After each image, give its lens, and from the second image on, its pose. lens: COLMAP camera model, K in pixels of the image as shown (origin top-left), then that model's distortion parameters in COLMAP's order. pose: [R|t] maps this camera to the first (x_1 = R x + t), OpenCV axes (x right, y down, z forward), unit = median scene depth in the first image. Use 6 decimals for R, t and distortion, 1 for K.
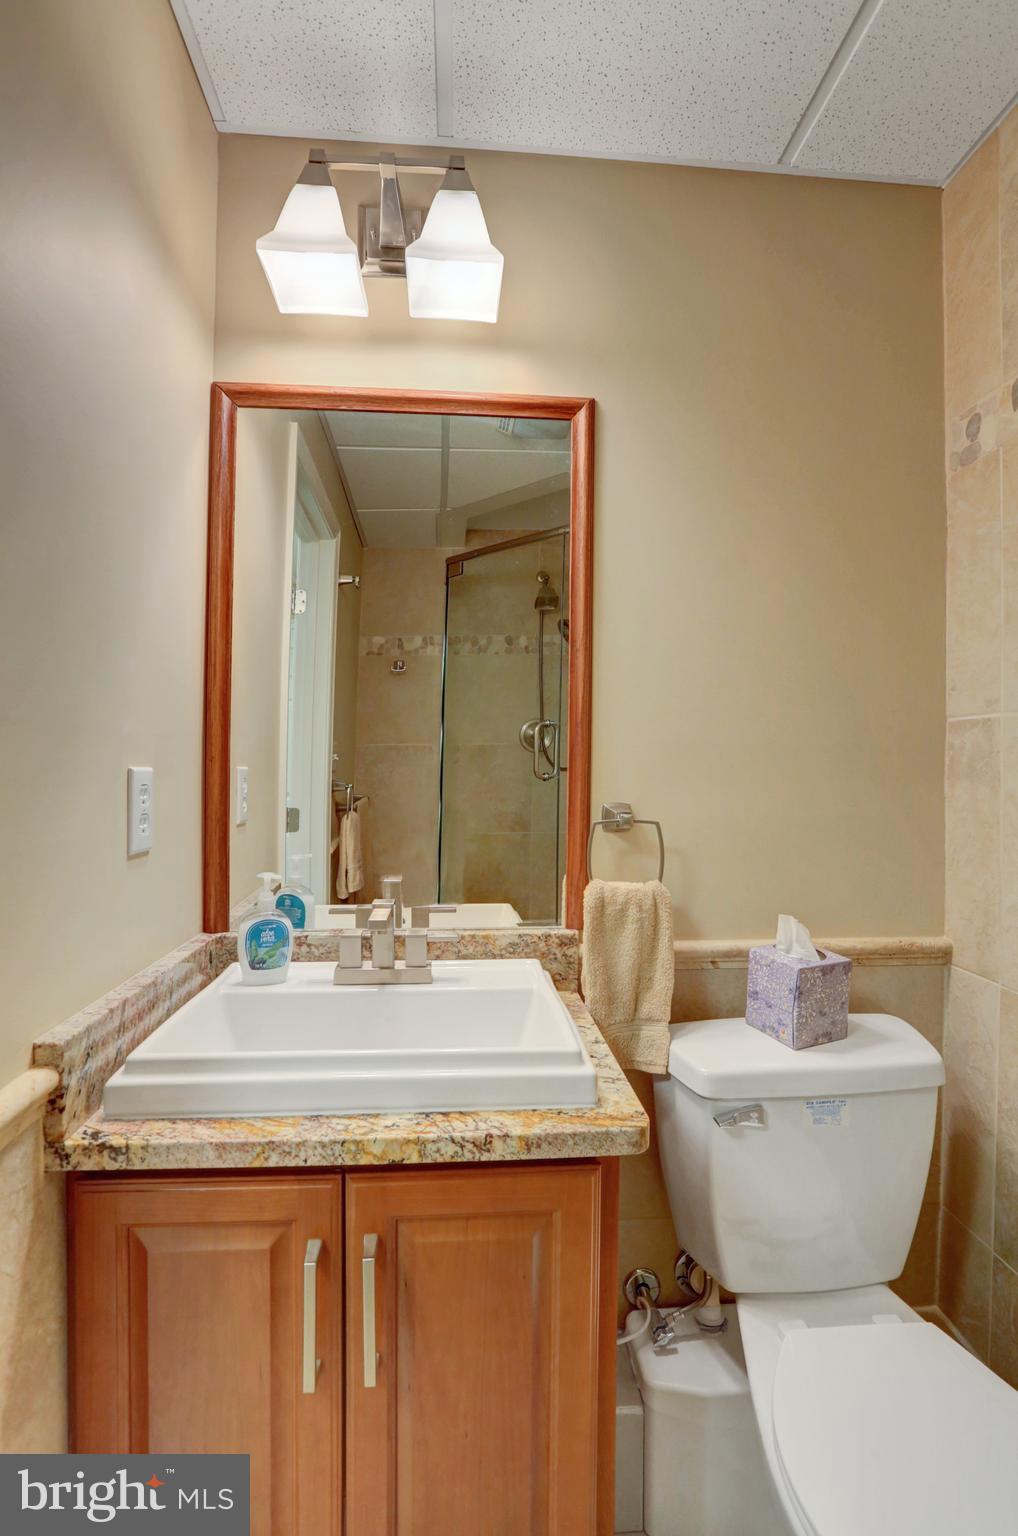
lens RADIAL K [[718.8, 0, 509.5], [0, 718.8, 764.1], [0, 0, 1]] dist [-0.066840, 0.034678]
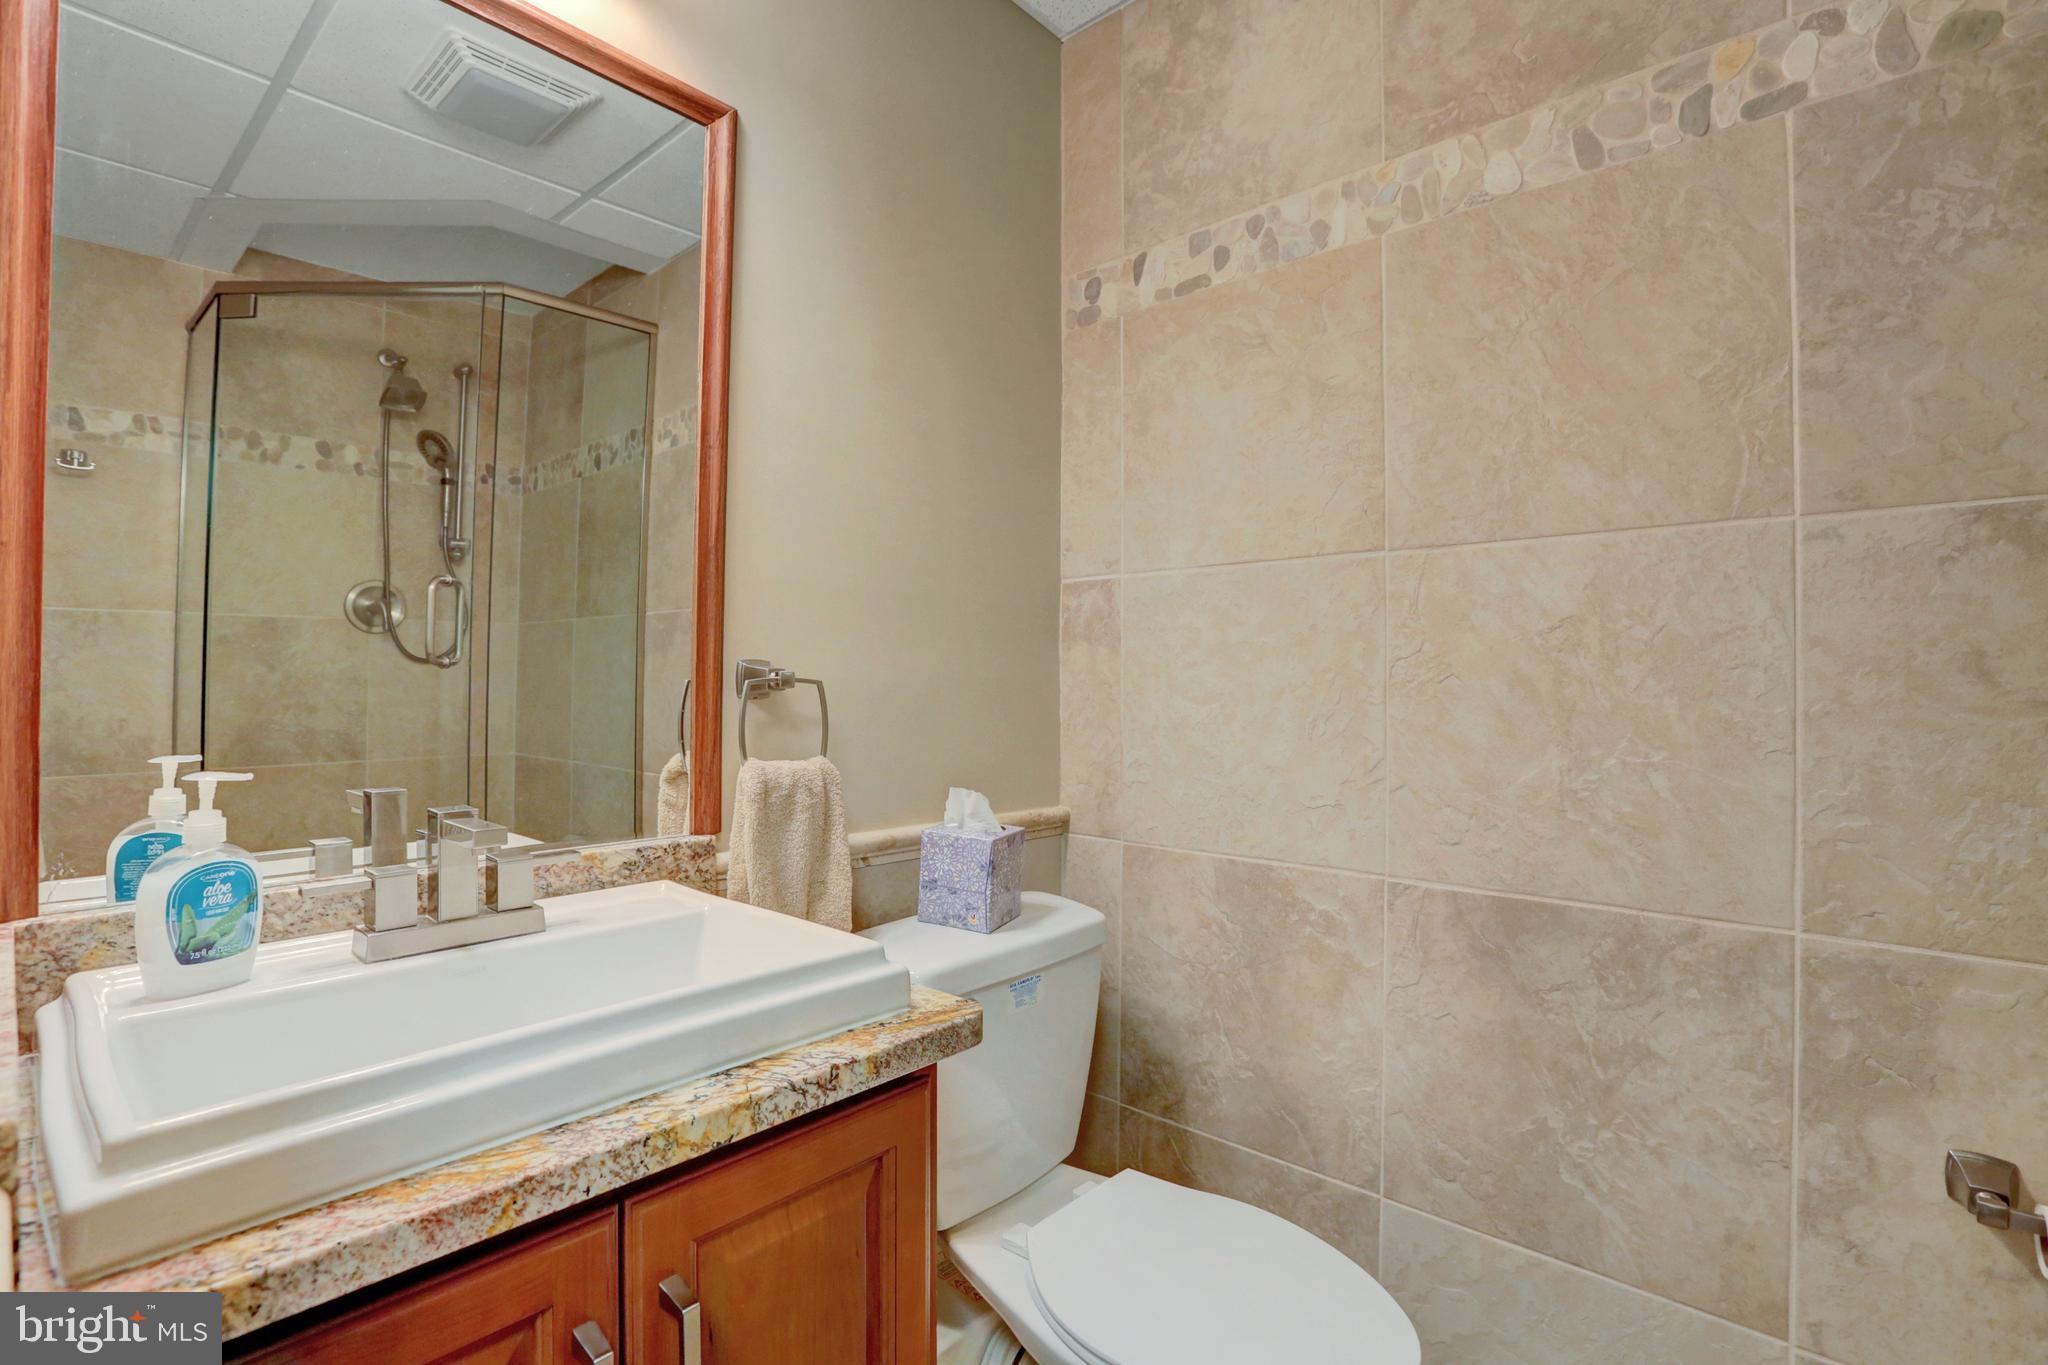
lens RADIAL K [[941.4, 0, 1015.8], [0, 941.4, 682.3], [0, 0, 1]] dist [-0.064212, 0.025941]
pose [[0.721204, -0.000749, 0.692722, -0.378045], [0.002401, 0.999996, -0.001419, 0.091070], [-0.692718, 0.002686, 0.721203, 0.126755]]
